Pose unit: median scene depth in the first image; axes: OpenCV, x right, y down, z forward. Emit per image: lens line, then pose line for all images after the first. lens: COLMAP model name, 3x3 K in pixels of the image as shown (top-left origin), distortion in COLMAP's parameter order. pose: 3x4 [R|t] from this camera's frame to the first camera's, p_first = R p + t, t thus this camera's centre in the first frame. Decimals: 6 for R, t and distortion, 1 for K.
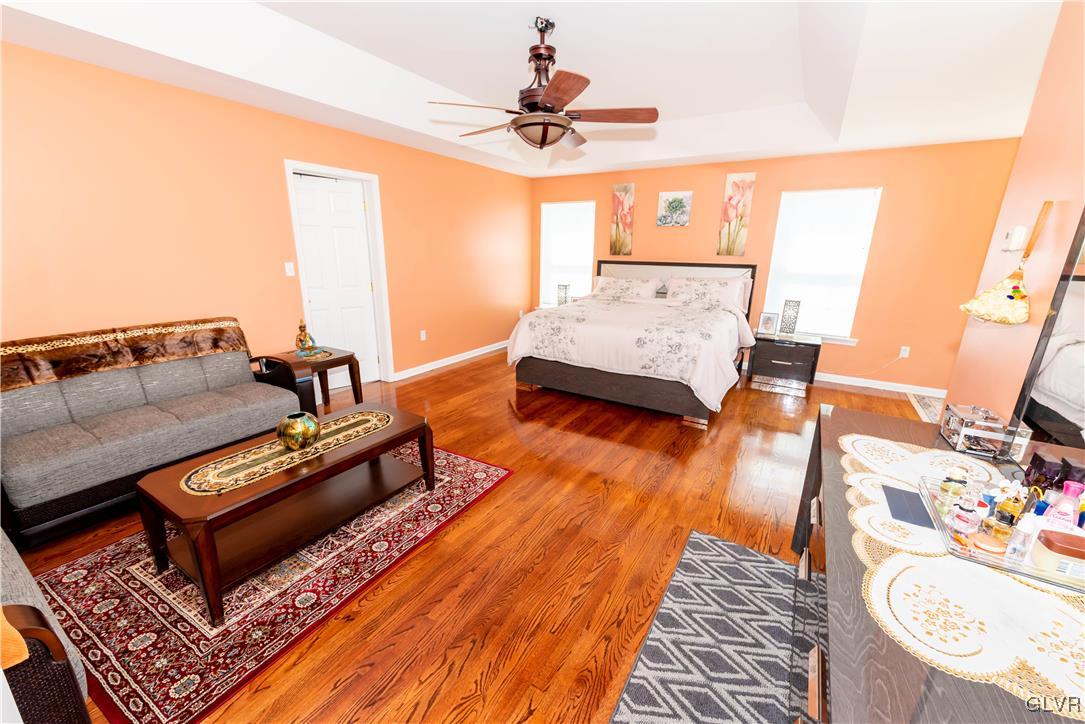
lens RADIAL K [[429.7, 0, 540.0], [0, 429.7, 364.4], [0, 0, 1]] dist [0.001430, -0.000769]
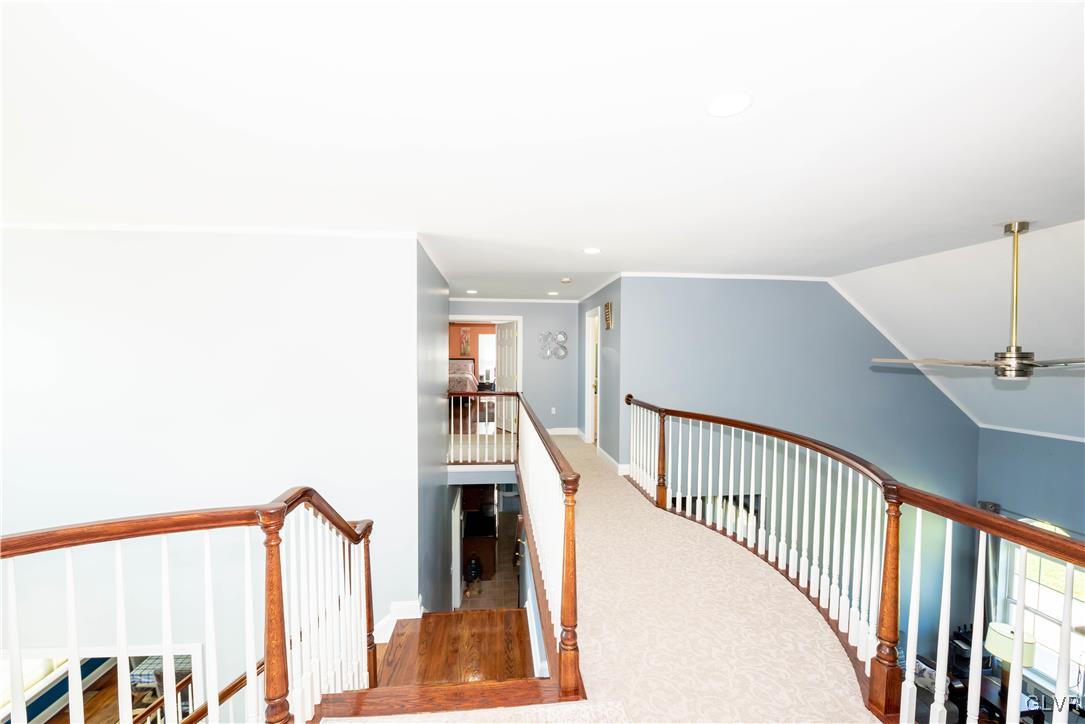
lens RADIAL K [[429.7, 0, 541.2], [0, 429.7, 369.2], [0, 0, 1]] dist [0.001430, -0.000769]
pose [[0.791084, -0.035484, 0.610678, -0.855203], [0.166211, 0.973226, -0.158762, 0.348645], [-0.588694, 0.227095, 0.775801, -1.396495]]
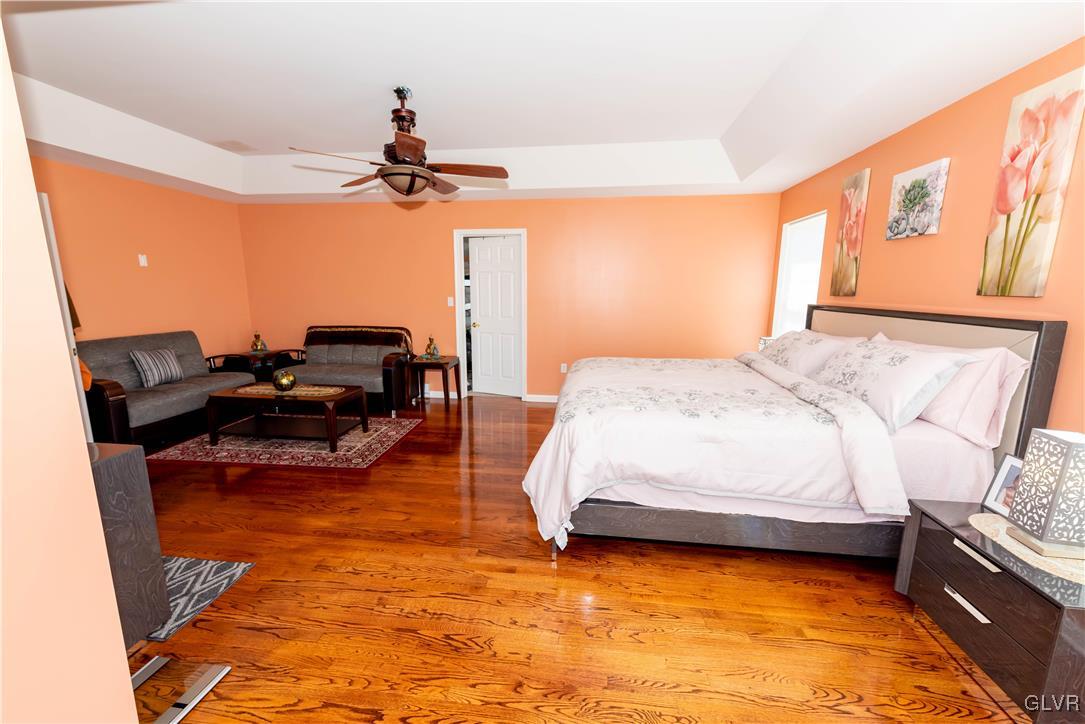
lens RADIAL K [[429.7, 0, 539.8], [0, 429.7, 361.1], [0, 0, 1]] dist [0.001430, -0.000769]
pose [[0.408113, 0.142071, -0.901809, 0.648394], [-0.238258, 0.970158, 0.045015, -0.115911], [0.881293, 0.196492, 0.429784, 0.483039]]
